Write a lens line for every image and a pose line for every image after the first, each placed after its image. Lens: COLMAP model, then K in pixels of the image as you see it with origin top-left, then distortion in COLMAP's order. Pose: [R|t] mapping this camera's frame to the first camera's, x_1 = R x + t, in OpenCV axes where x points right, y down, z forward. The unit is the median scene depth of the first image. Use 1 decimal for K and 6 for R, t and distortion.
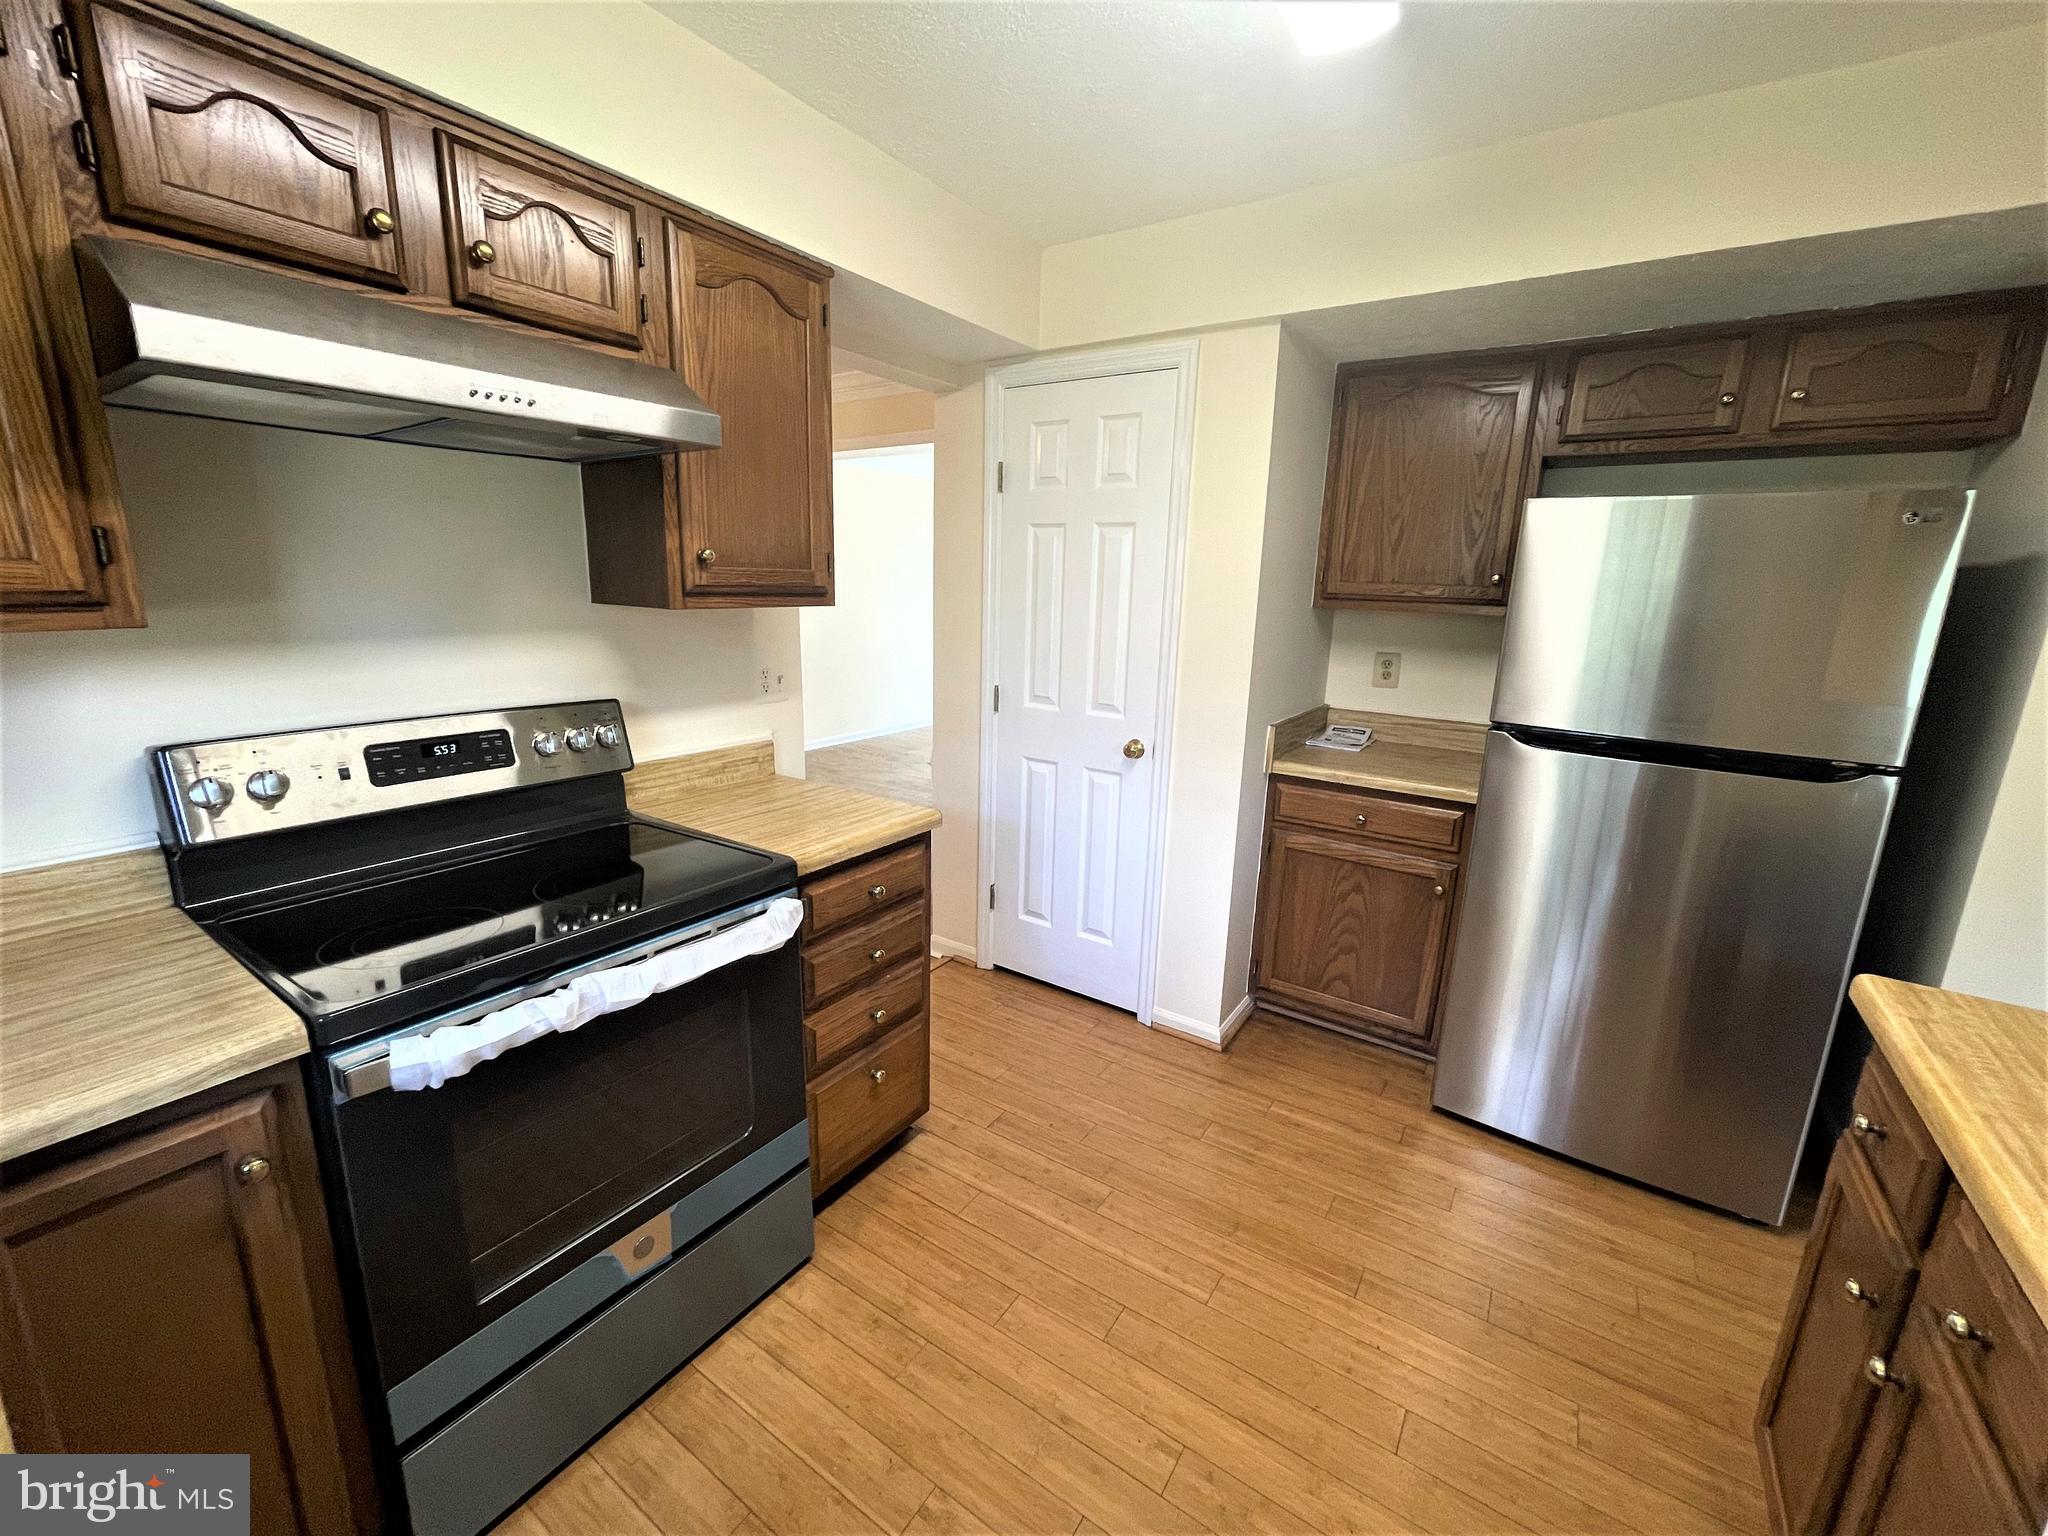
lens RADIAL K [[834.4, 0, 1026.0], [0, 834.4, 768.6], [0, 0, 1]] dist [-0.004447, -0.000008]
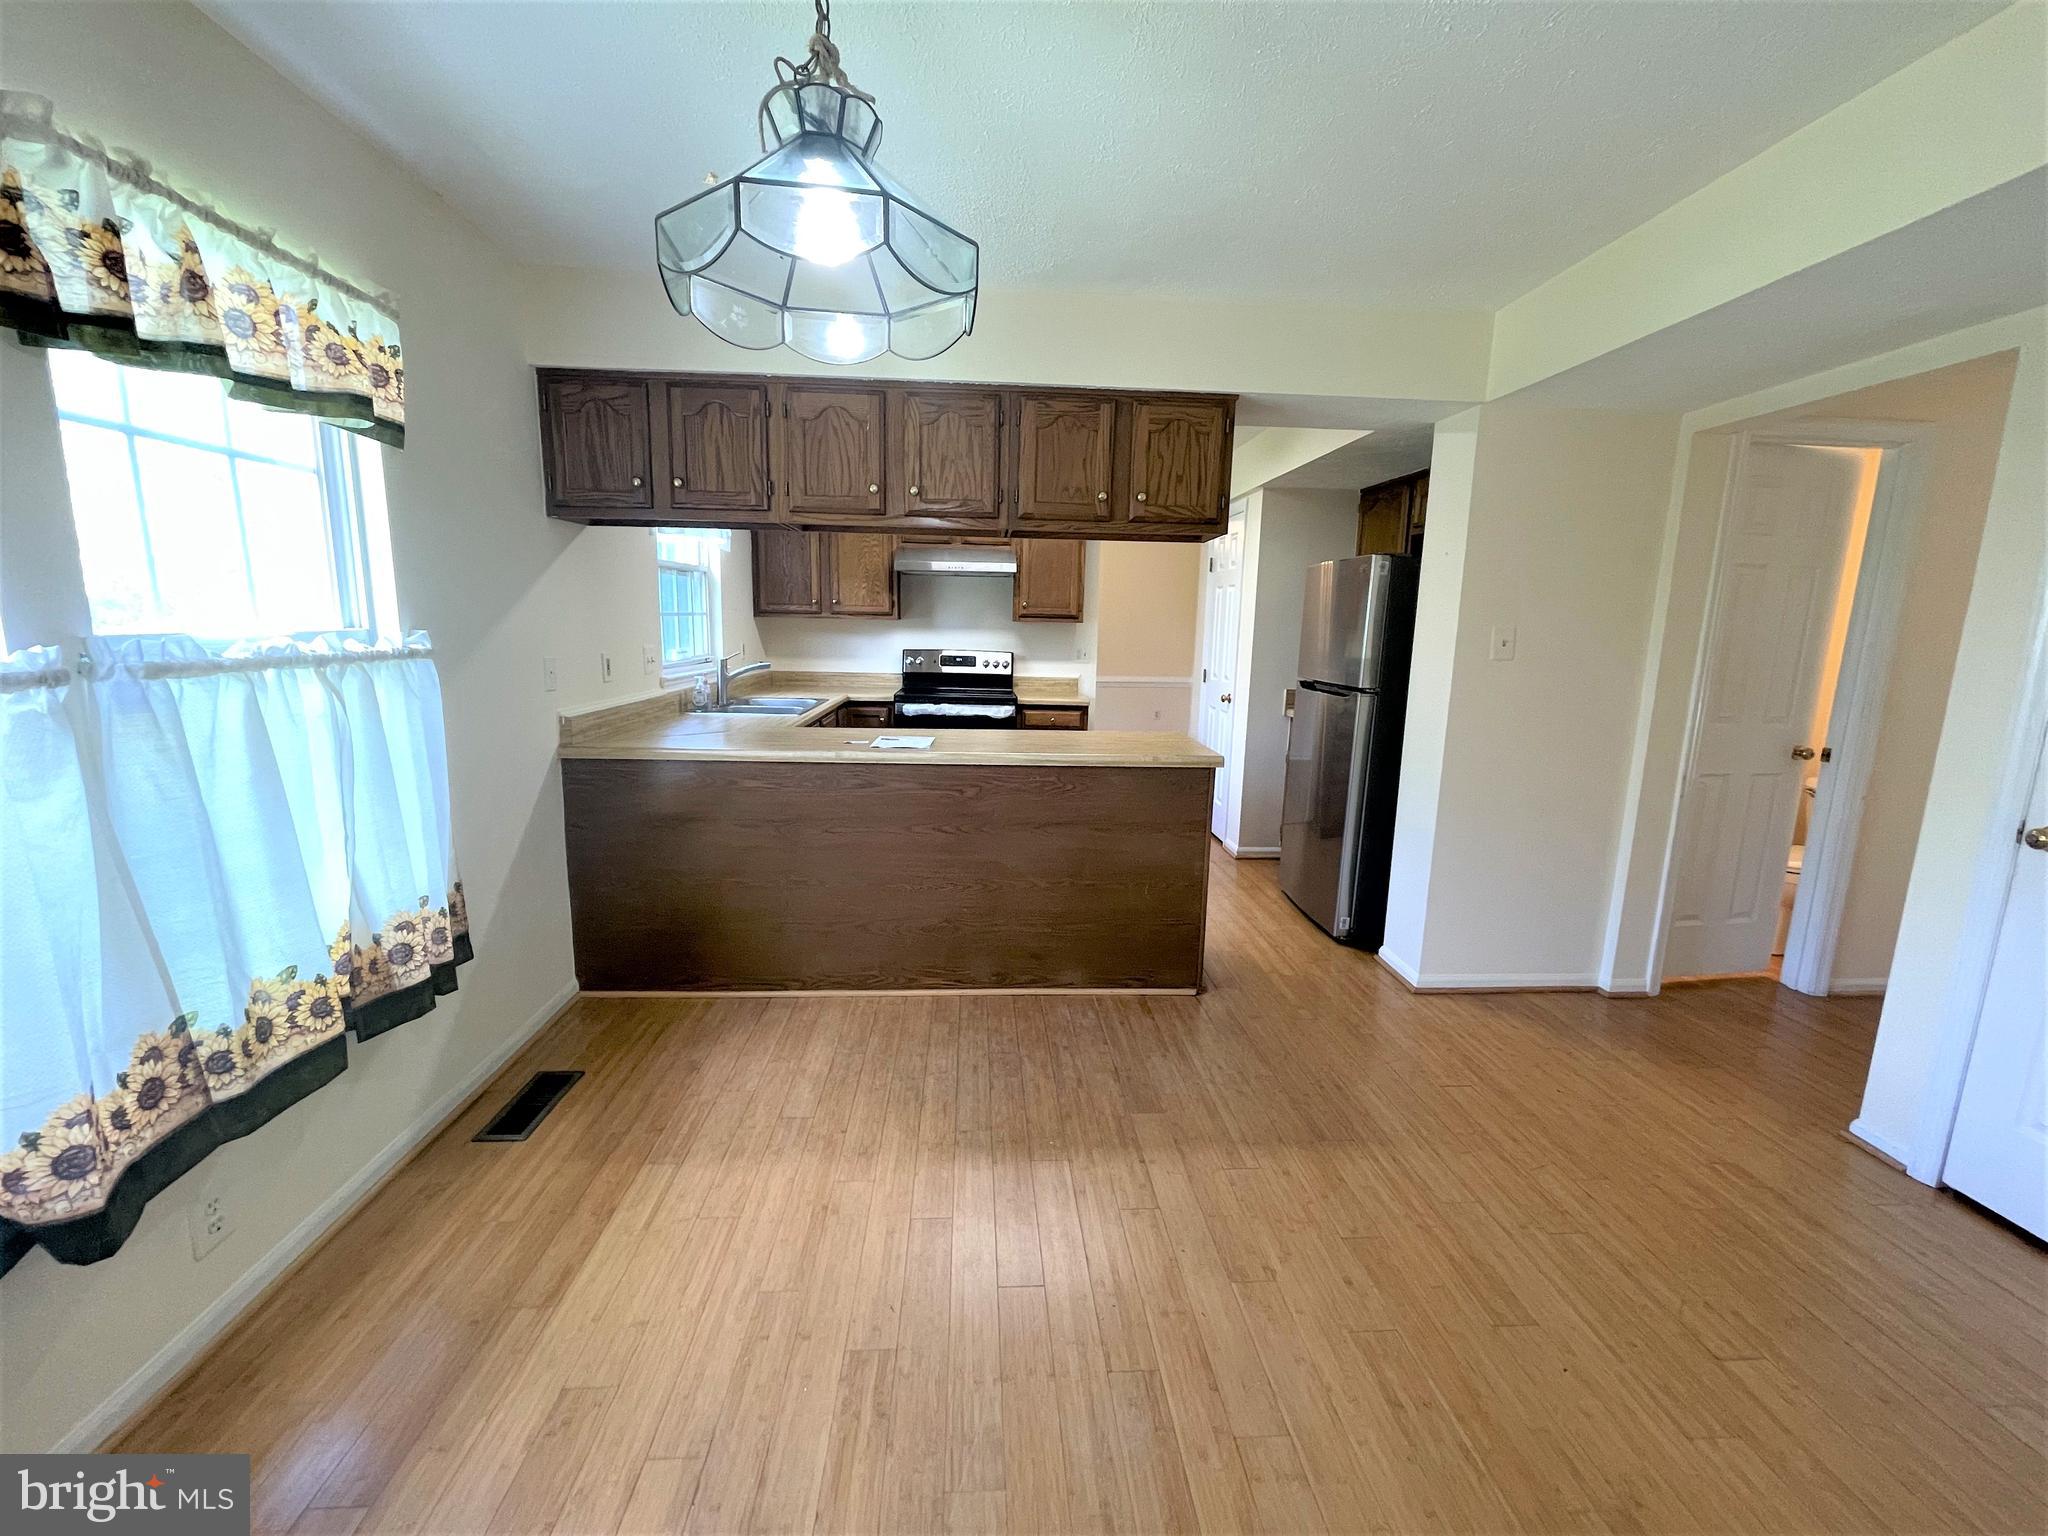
lens RADIAL K [[834.4, 0, 1017.5], [0, 834.4, 766.0], [0, 0, 1]] dist [-0.004447, -0.000008]
pose [[0.603114, 0.120647, -0.788478, 2.183378], [-0.187253, 0.982286, 0.007071, 0.330995], [0.775364, 0.143380, 0.615022, -0.886566]]
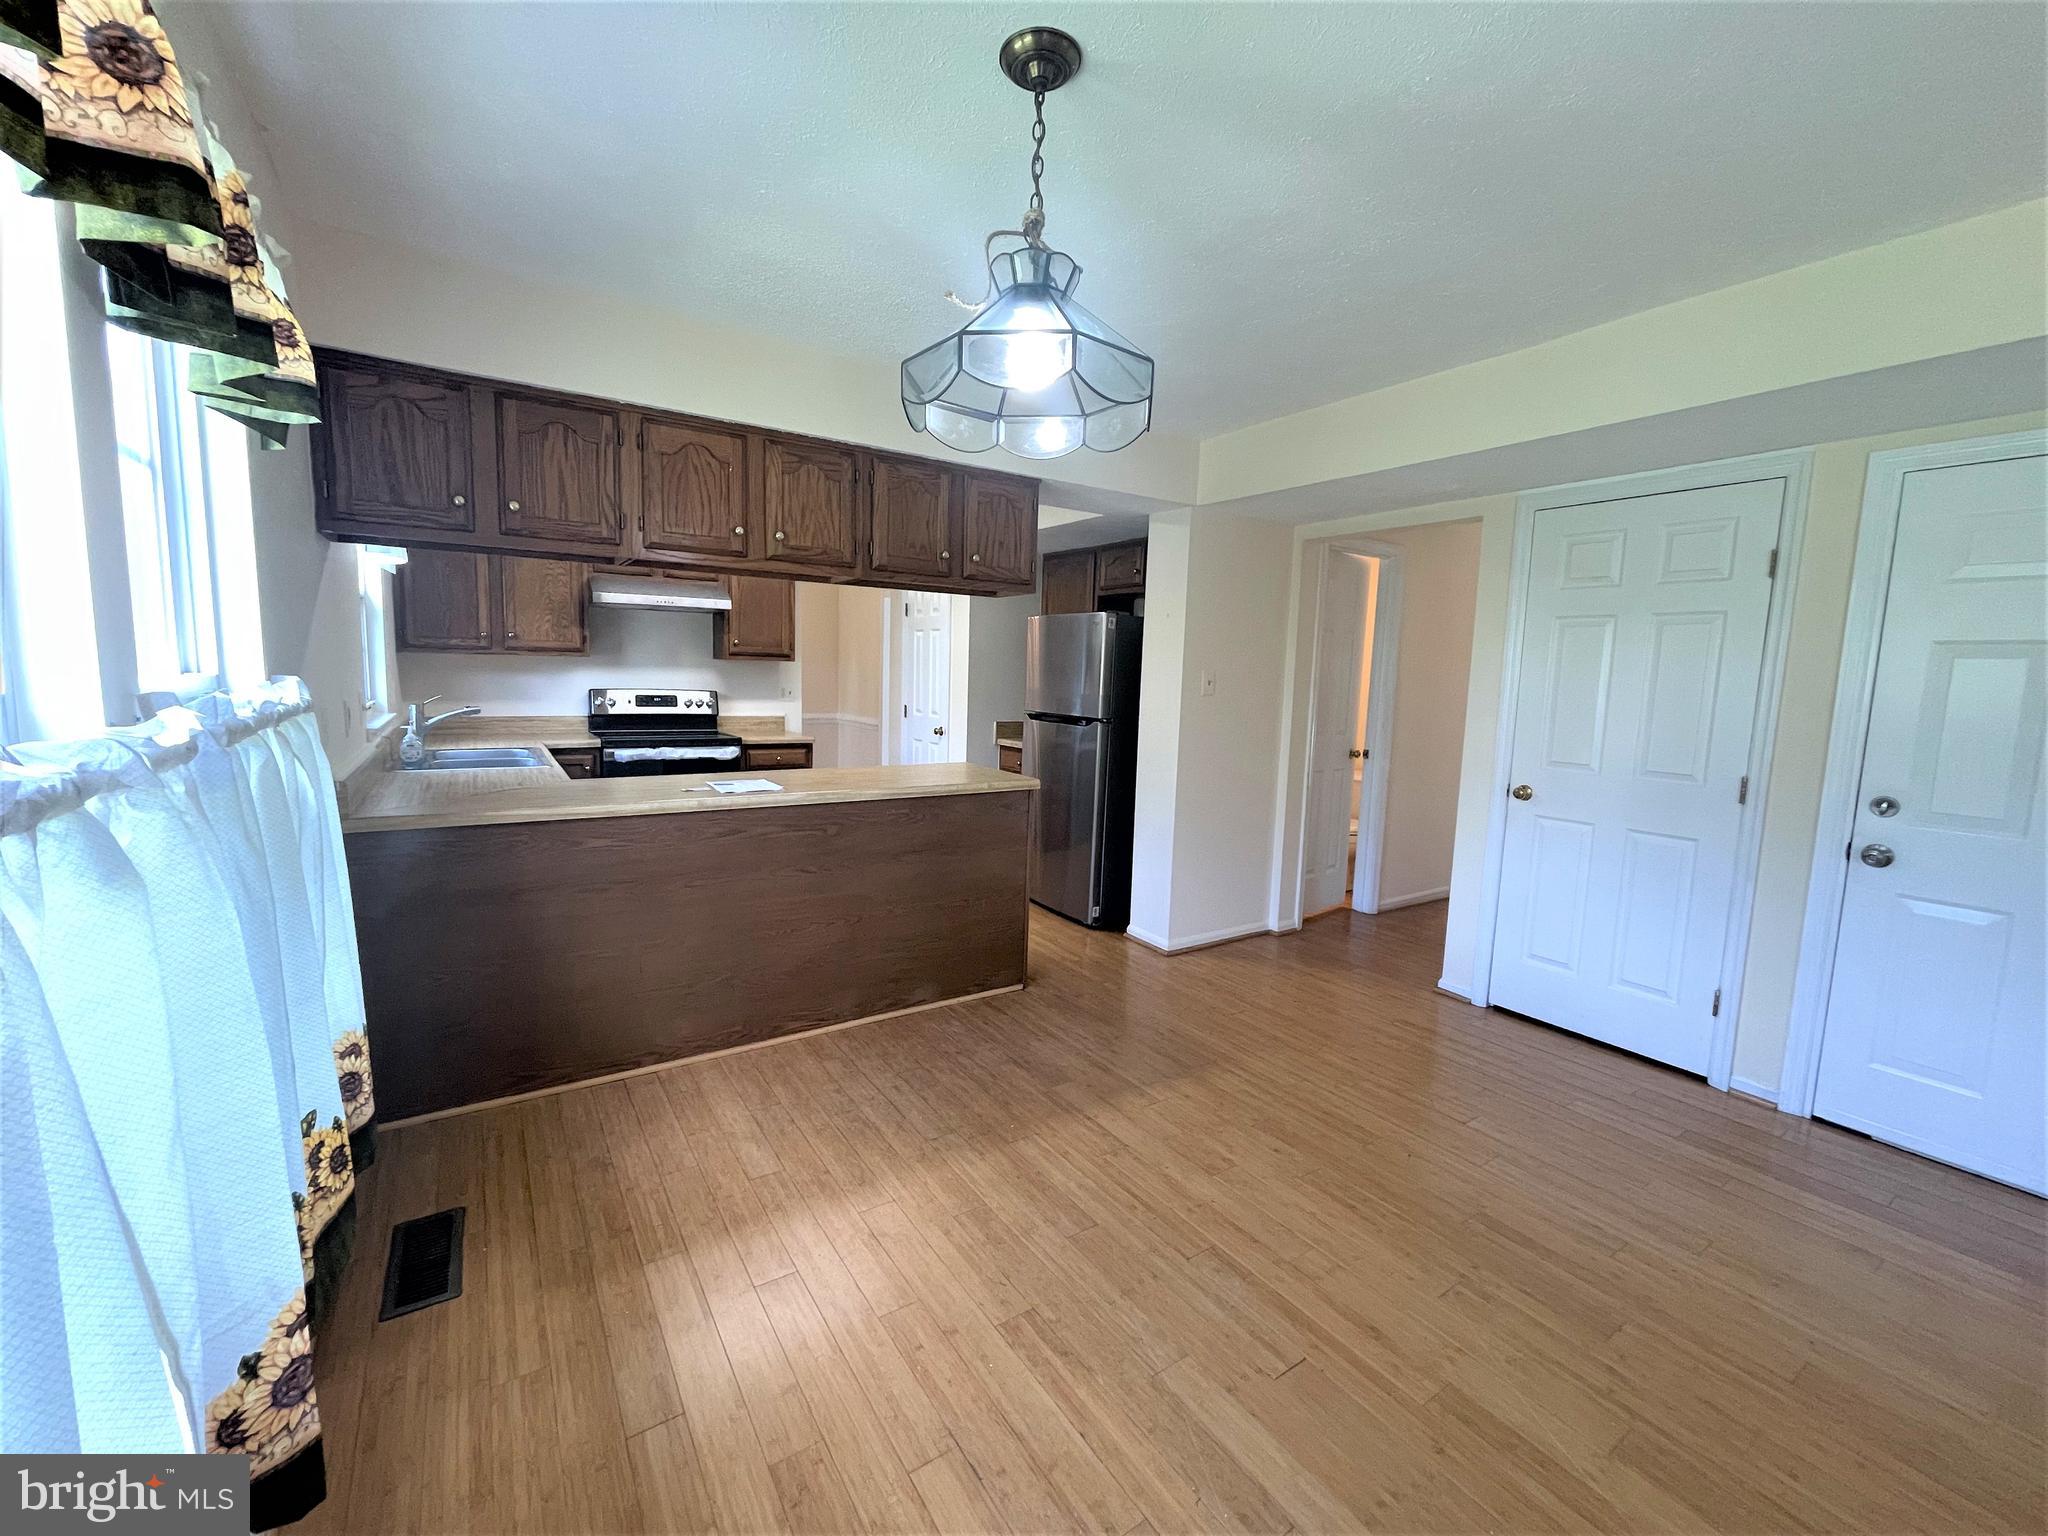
lens RADIAL K [[834.4, 0, 1025.5], [0, 834.4, 765.1], [0, 0, 1]] dist [-0.004447, -0.000008]
pose [[0.923102, 0.043555, -0.382080, 1.820538], [-0.091694, 0.989837, -0.108696, 0.433896], [0.373463, 0.135372, 0.917714, -1.382423]]
